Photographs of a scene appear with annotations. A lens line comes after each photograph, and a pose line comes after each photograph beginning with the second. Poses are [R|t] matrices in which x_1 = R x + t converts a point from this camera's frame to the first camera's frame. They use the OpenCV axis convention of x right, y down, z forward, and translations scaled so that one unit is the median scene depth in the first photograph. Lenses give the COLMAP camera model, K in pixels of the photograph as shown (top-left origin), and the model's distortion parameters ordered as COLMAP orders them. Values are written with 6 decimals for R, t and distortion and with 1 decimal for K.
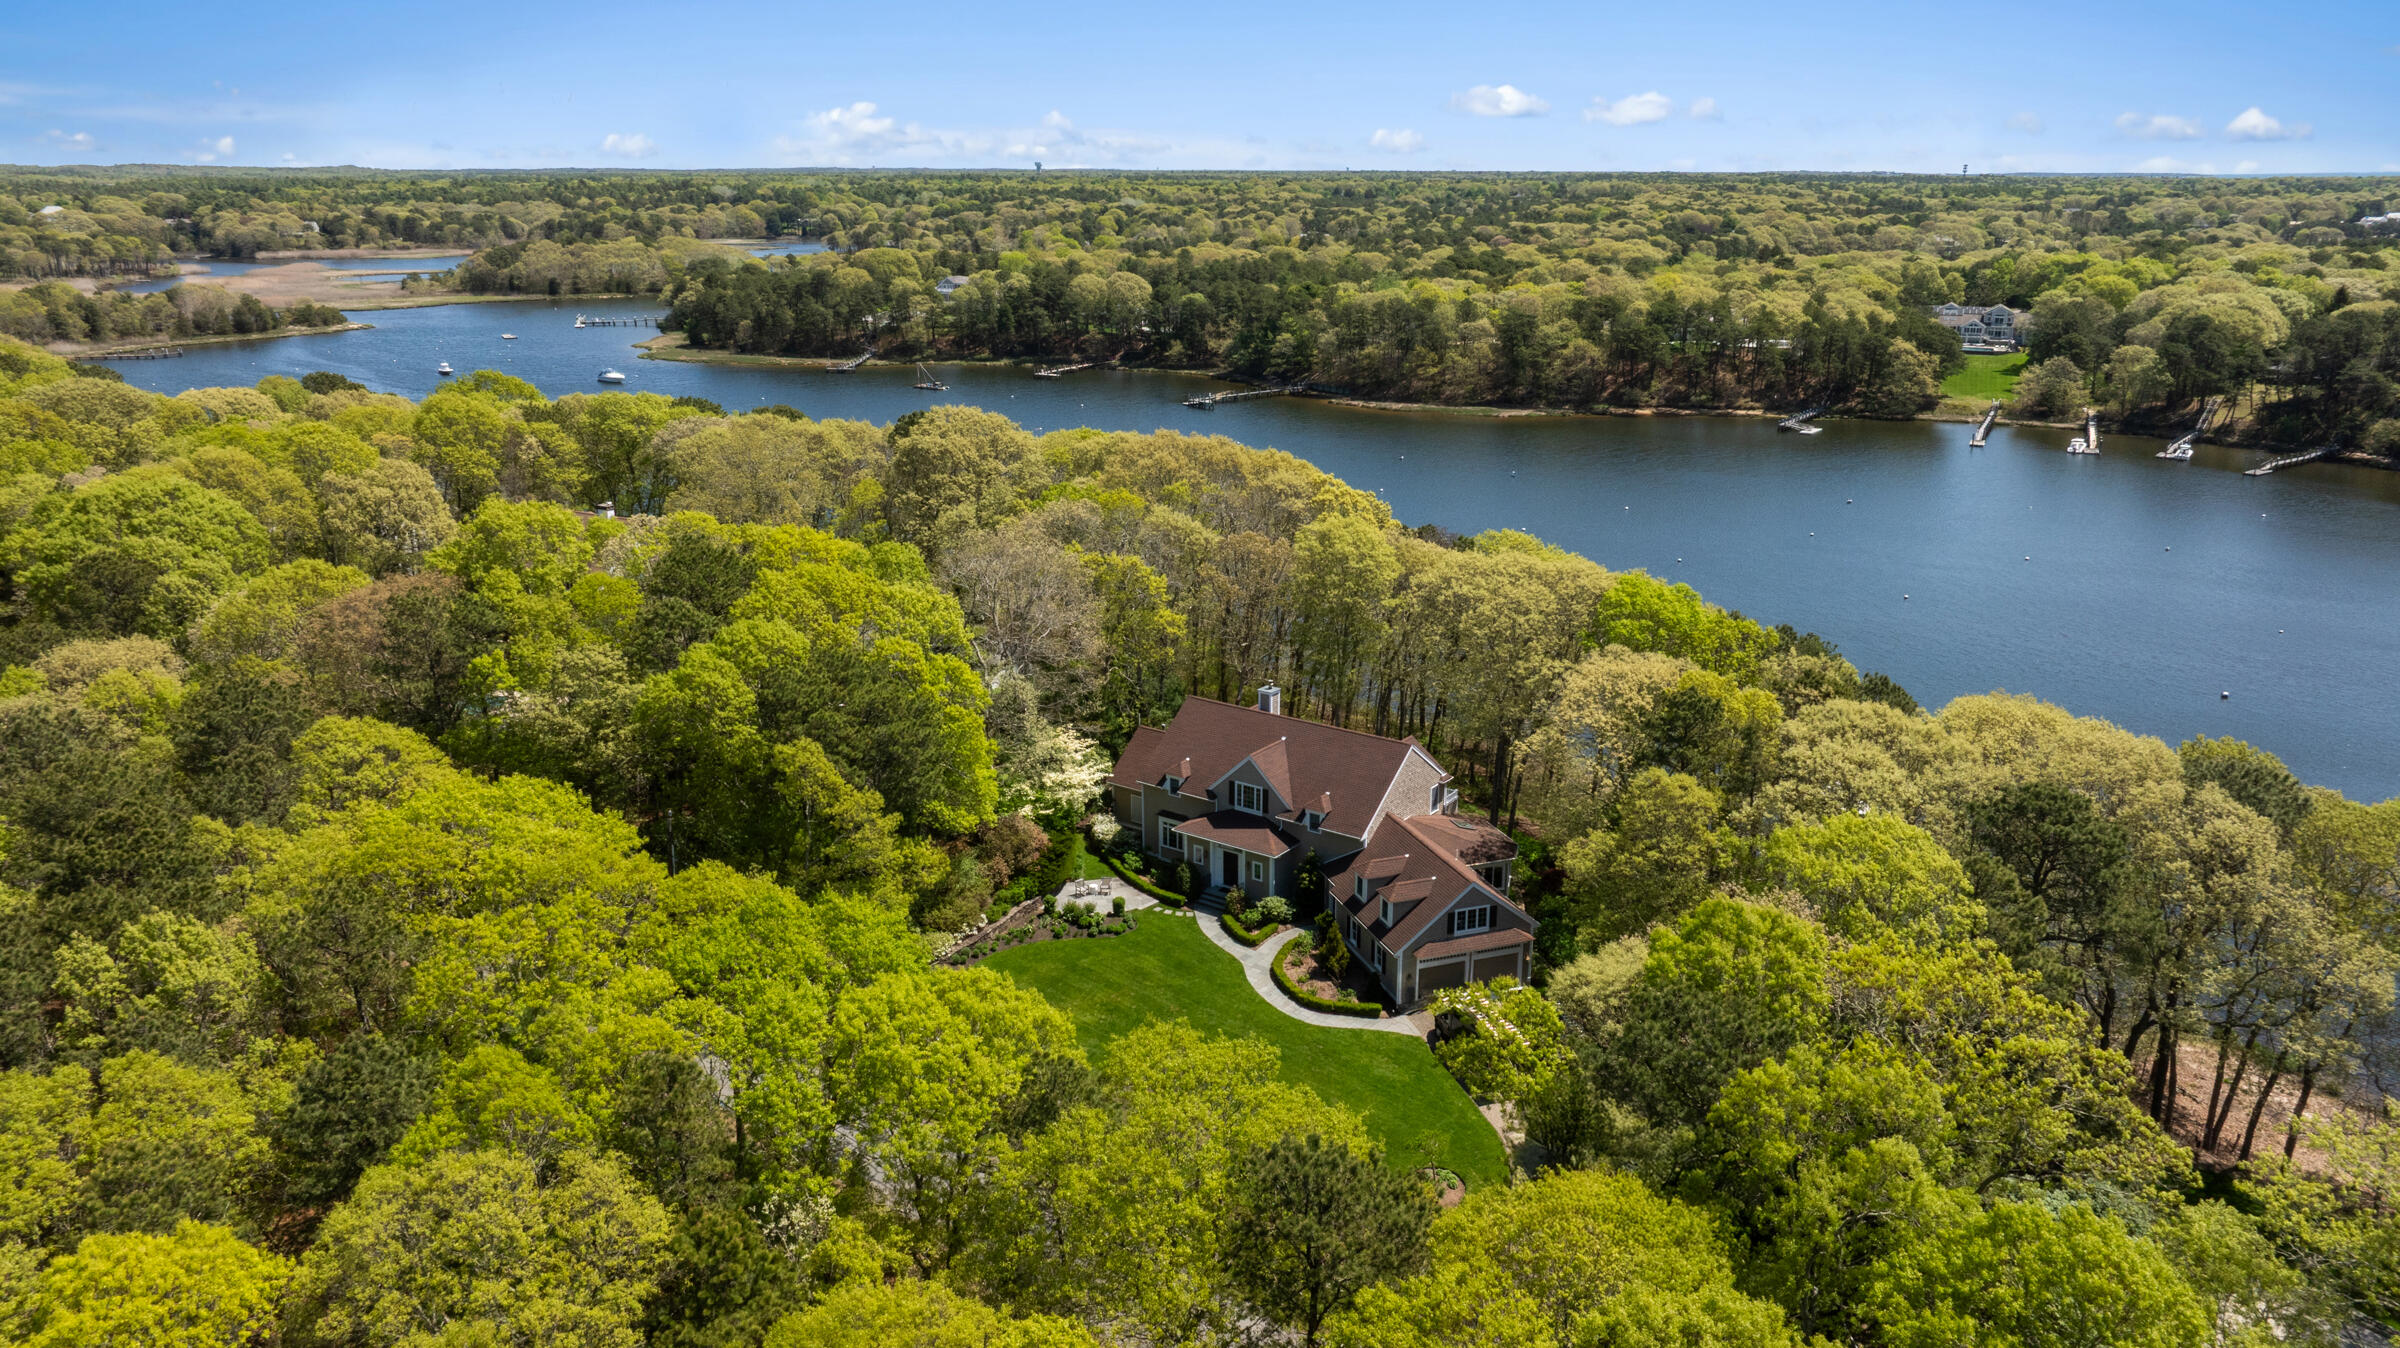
lens RADIAL K [[1683.8, 0, 1205.7], [0, 1683.8, 672.5], [0, 0, 1]] dist [-0.032371, 0.019250]
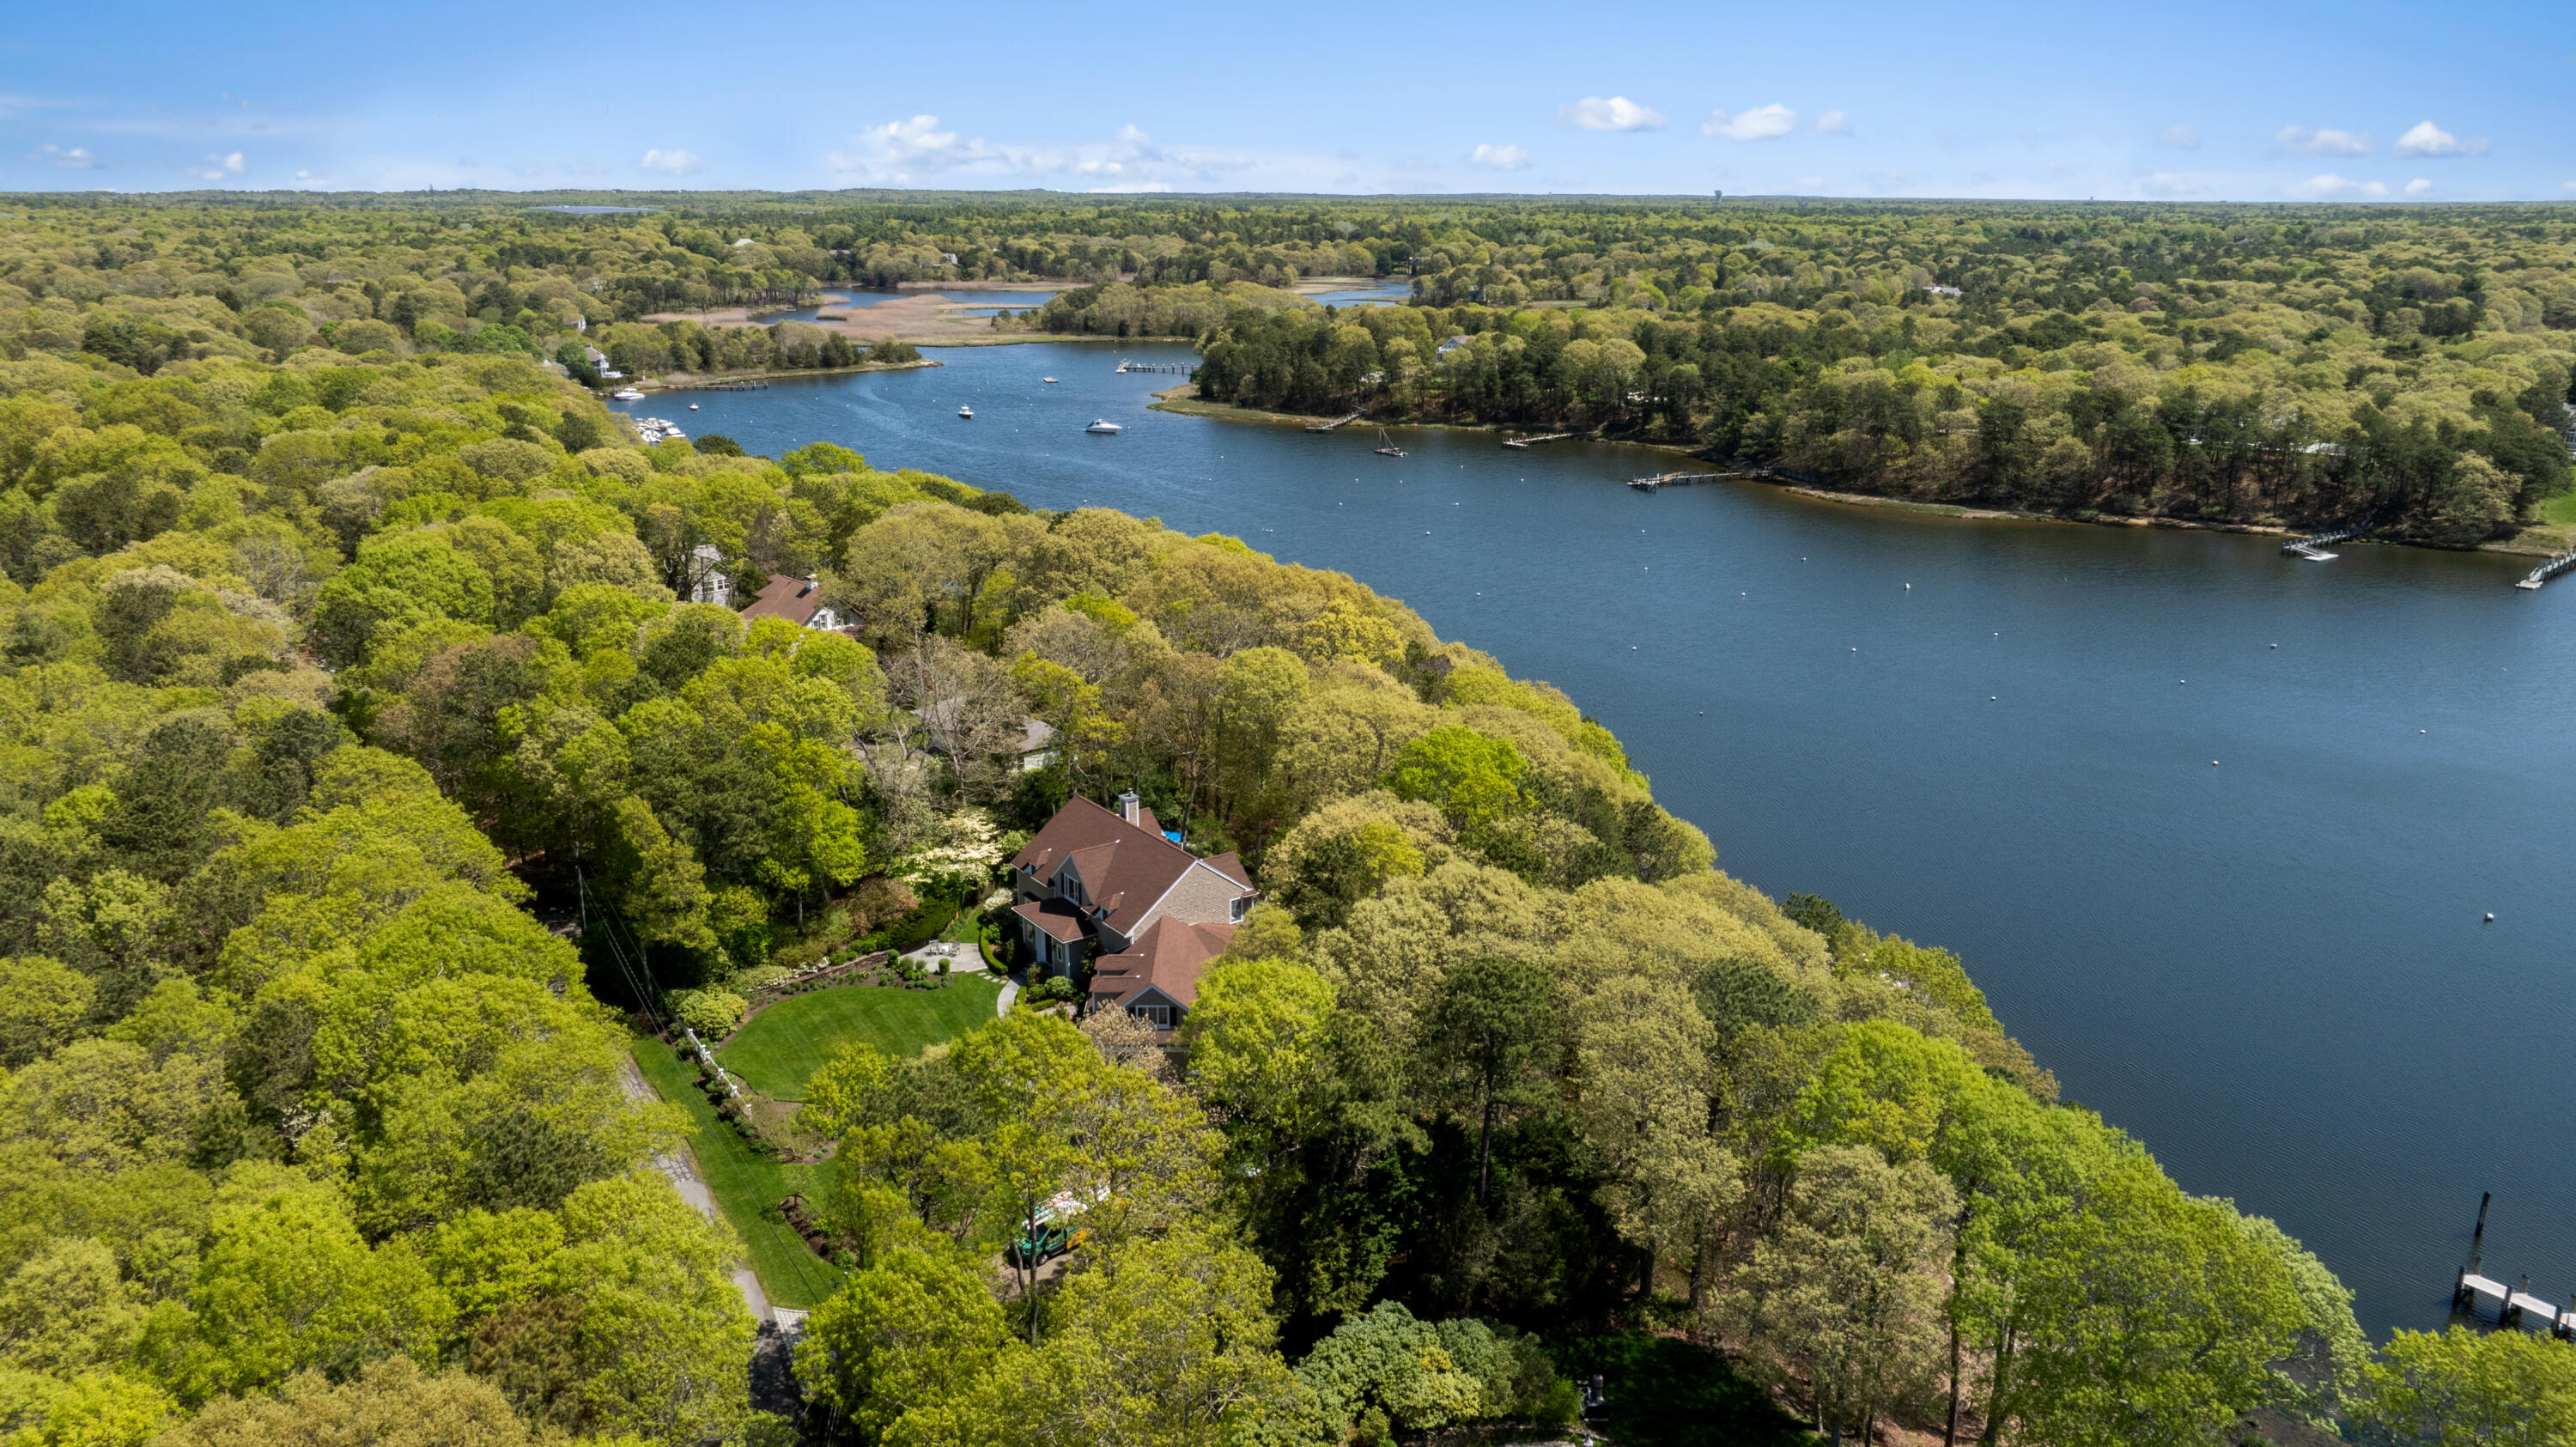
lens RADIAL K [[1807.3, 0, 1291.3], [0, 1807.3, 721.8], [0, 0, 1]] dist [-0.032371, 0.019250]
pose [[0.946560, 0.091840, -0.309175, 0.133044], [-0.093876, 0.995549, 0.008318, -0.015615], [0.308563, 0.021151, 0.950969, -0.030965]]
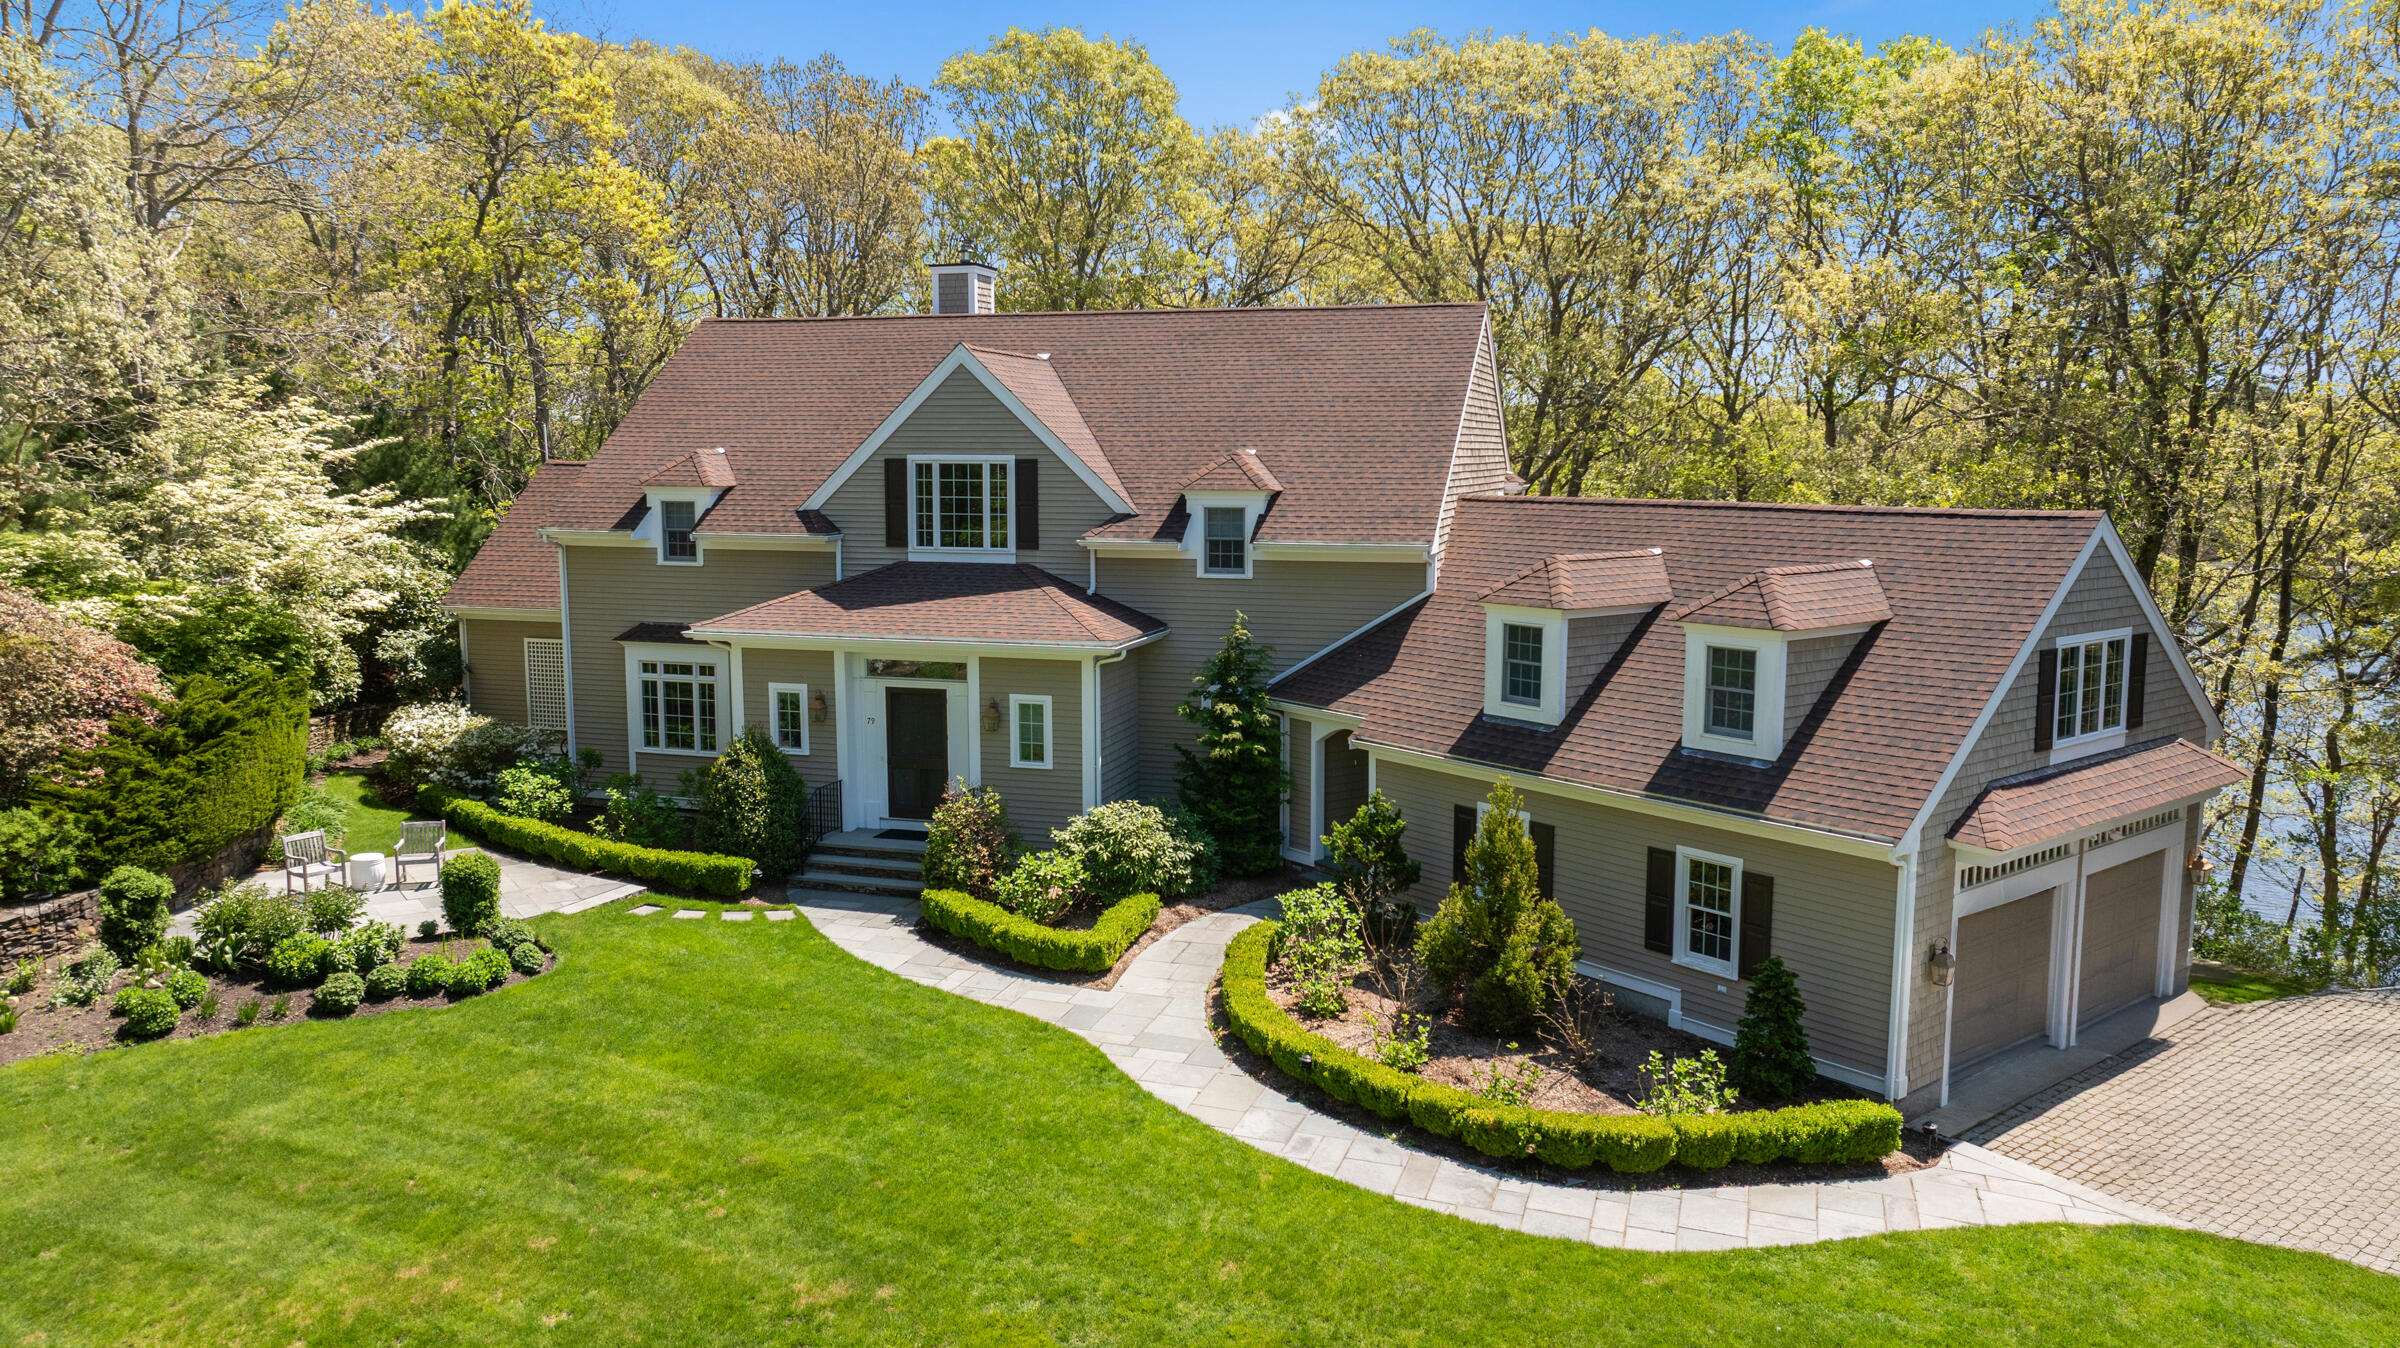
lens RADIAL K [[1683.8, 0, 1212.1], [0, 1683.8, 665.5], [0, 0, 1]] dist [-0.032371, 0.019250]
pose [[0.941468, -0.034367, 0.335346, -0.007654], [0.089041, 0.984812, -0.149053, 0.036500], [-0.325131, 0.170188, 0.930229, 0.179787]]
